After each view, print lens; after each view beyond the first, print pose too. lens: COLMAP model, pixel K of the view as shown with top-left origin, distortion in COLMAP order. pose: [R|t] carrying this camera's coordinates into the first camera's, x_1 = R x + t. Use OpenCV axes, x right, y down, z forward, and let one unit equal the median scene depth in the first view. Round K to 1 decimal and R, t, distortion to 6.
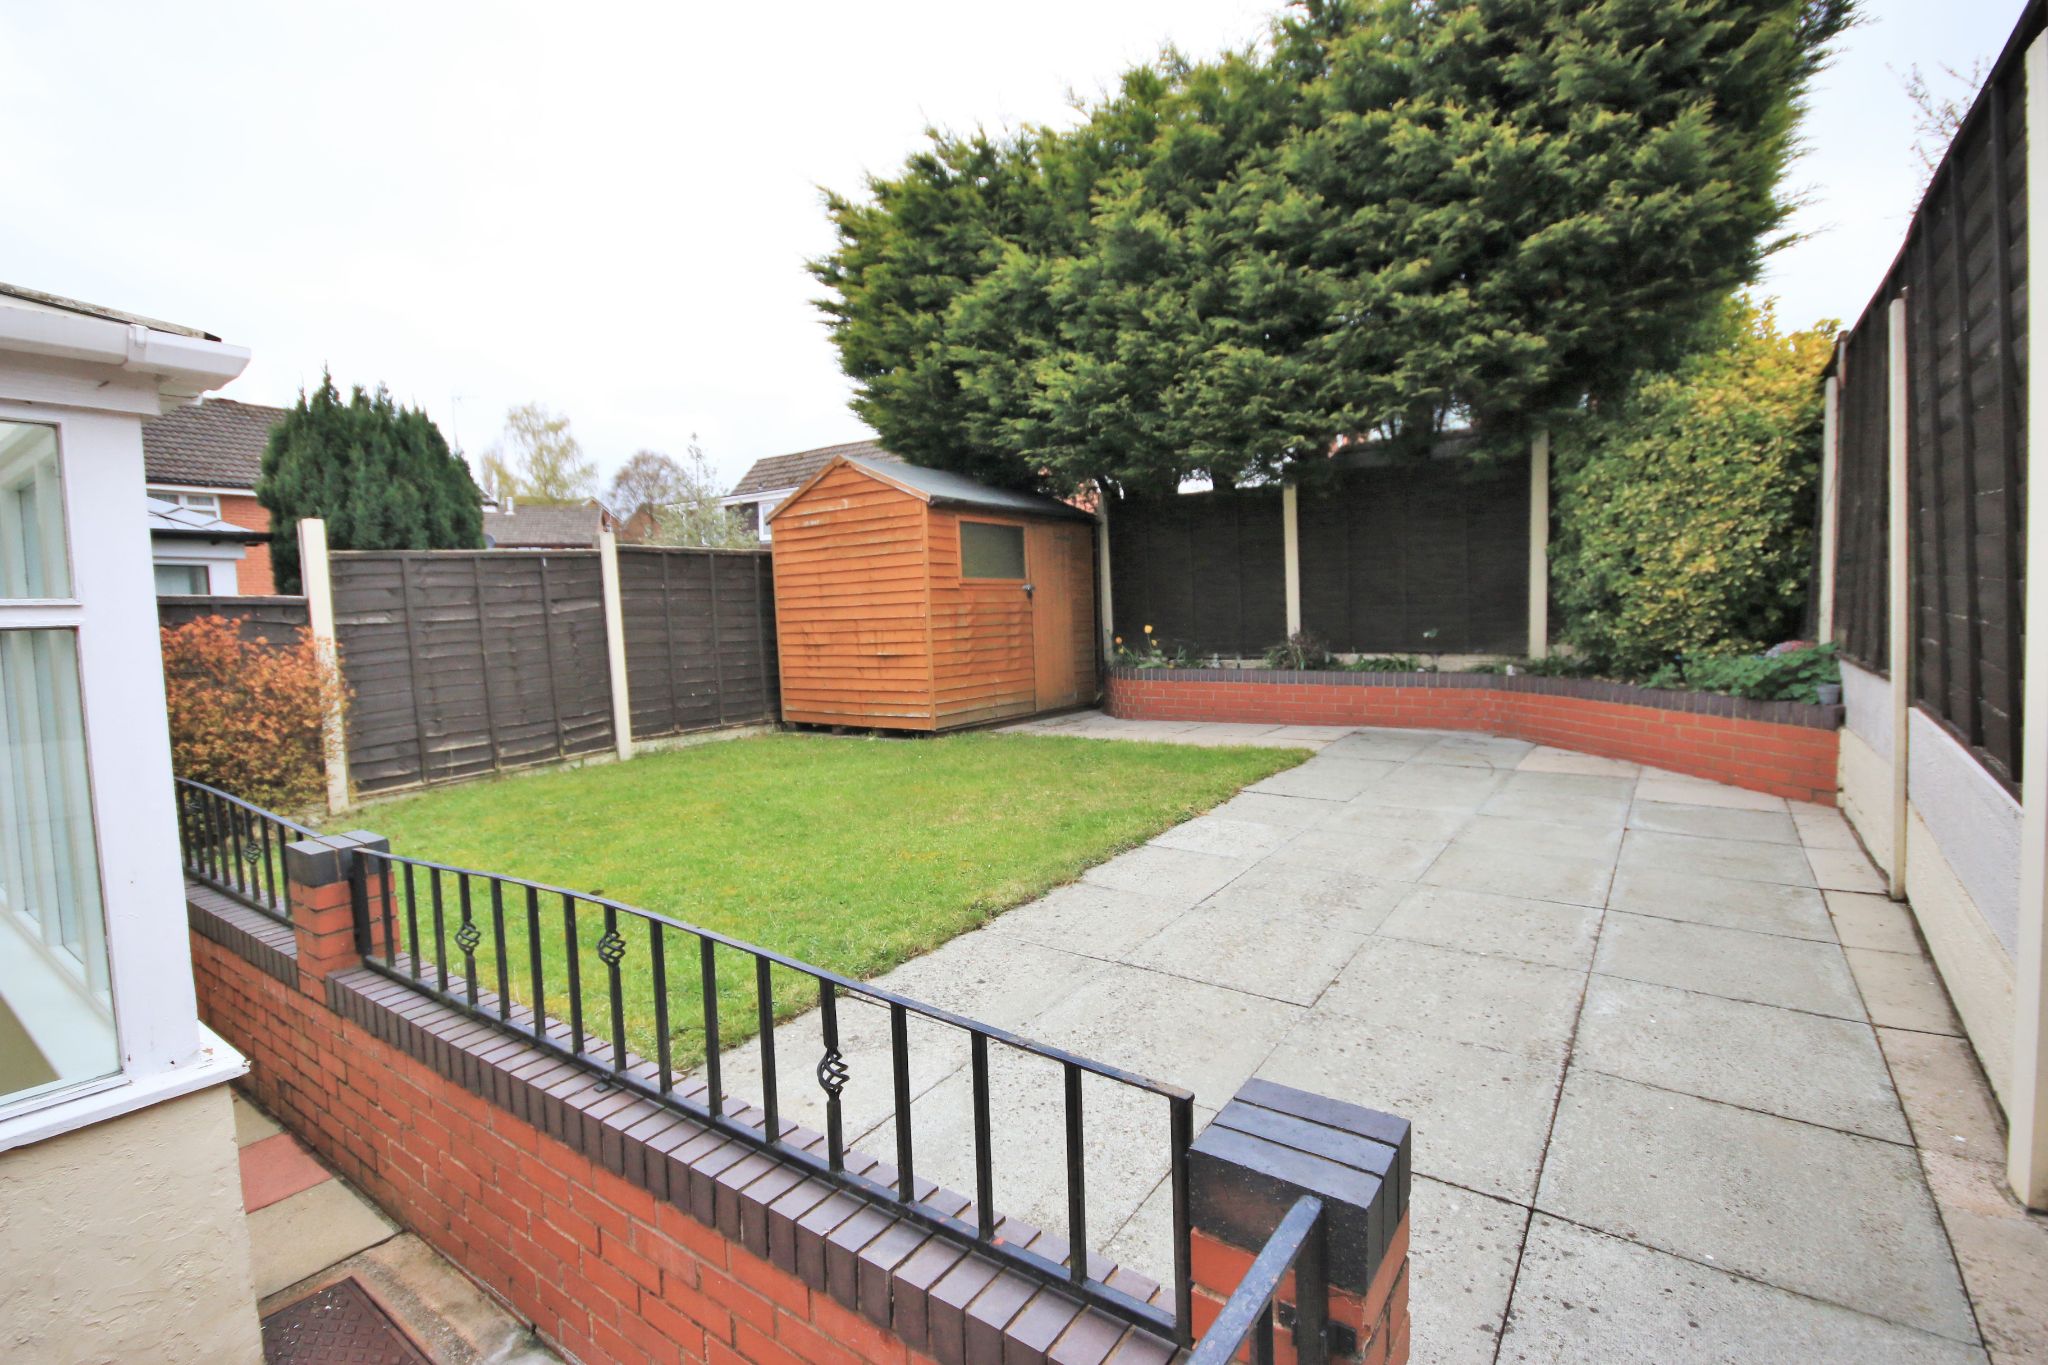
lens RADIAL K [[940.9, 0, 1017.9], [0, 940.9, 670.4], [0, 0, 1]] dist [0.008054, -0.014655]
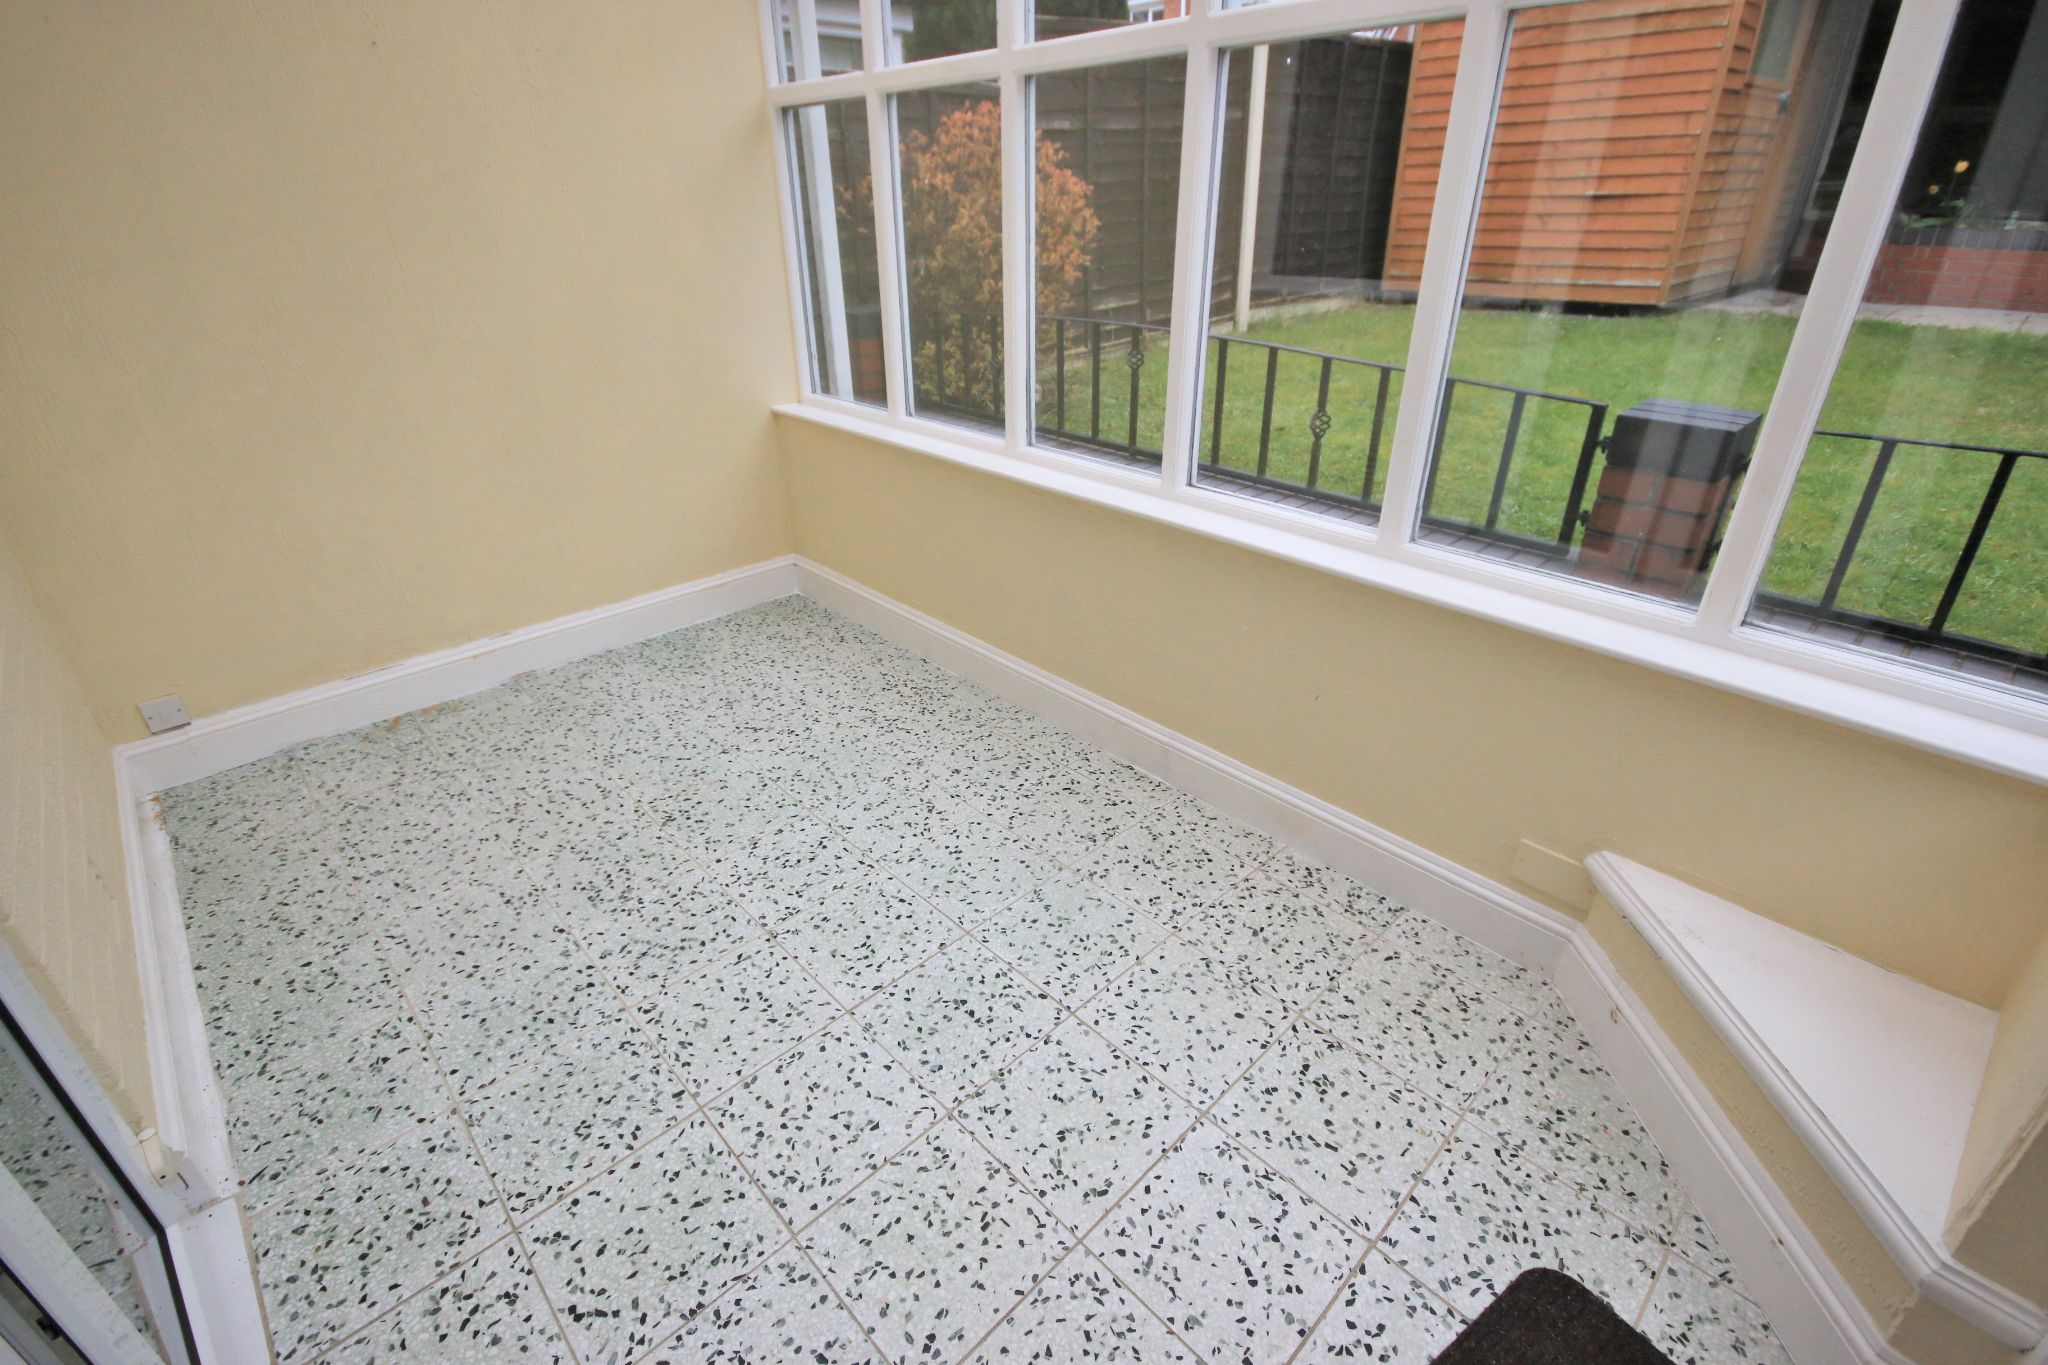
lens RADIAL K [[940.9, 0, 1013.6], [0, 940.9, 688.8], [0, 0, 1]] dist [0.008054, -0.014655]
pose [[0.976096, 0.104984, -0.190301, -0.465502], [-0.016513, 0.908890, 0.416709, 0.041684], [0.216710, -0.403606, 0.888898, 0.098558]]
